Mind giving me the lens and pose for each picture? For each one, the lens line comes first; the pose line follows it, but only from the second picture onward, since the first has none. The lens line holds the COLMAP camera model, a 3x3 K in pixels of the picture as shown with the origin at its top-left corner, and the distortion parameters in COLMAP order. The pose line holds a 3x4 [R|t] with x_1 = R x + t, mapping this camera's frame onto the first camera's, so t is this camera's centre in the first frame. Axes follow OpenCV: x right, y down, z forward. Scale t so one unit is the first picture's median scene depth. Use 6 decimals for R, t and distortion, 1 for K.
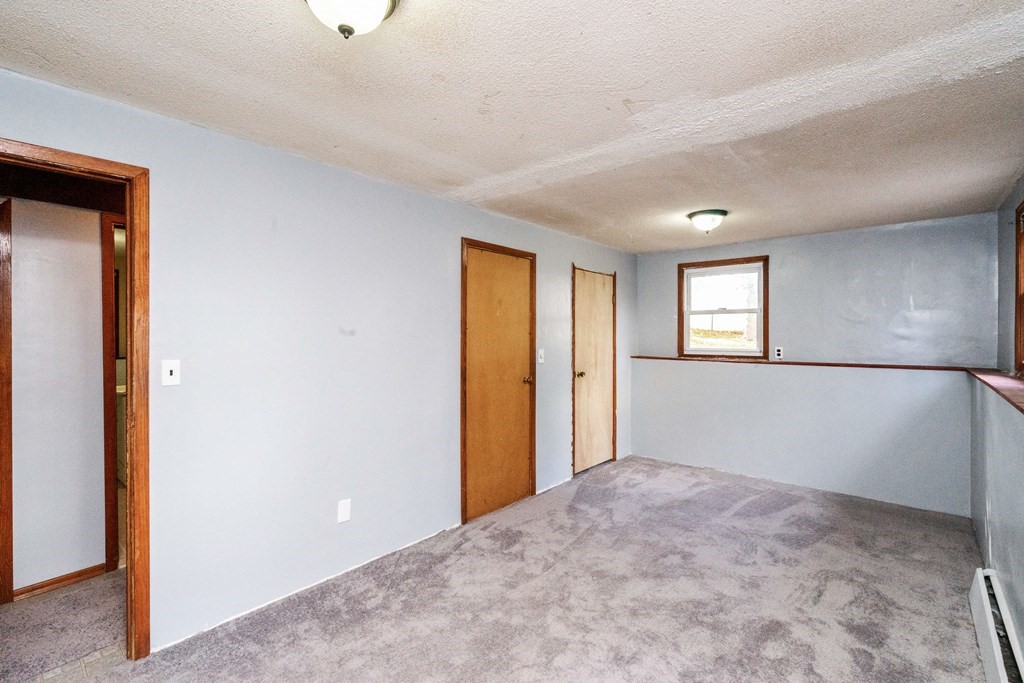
lens RADIAL K [[465.9, 0, 507.6], [0, 465.9, 331.1], [0, 0, 1]] dist [-0.002118, 0.000070]
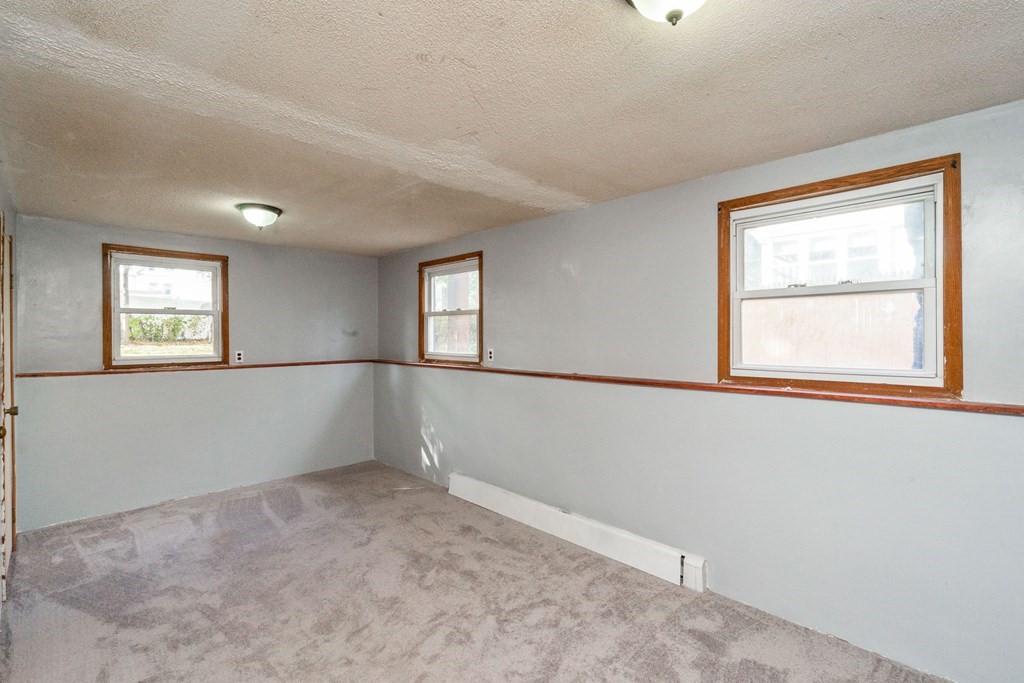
lens RADIAL K [[465.9, 0, 507.6], [0, 465.9, 331.1], [0, 0, 1]] dist [-0.002118, 0.000070]
pose [[0.068732, 0.007045, 0.997610, -0.370358], [-0.004651, 0.999966, -0.006741, -0.004069], [-0.997624, -0.004177, 0.068763, 0.364144]]
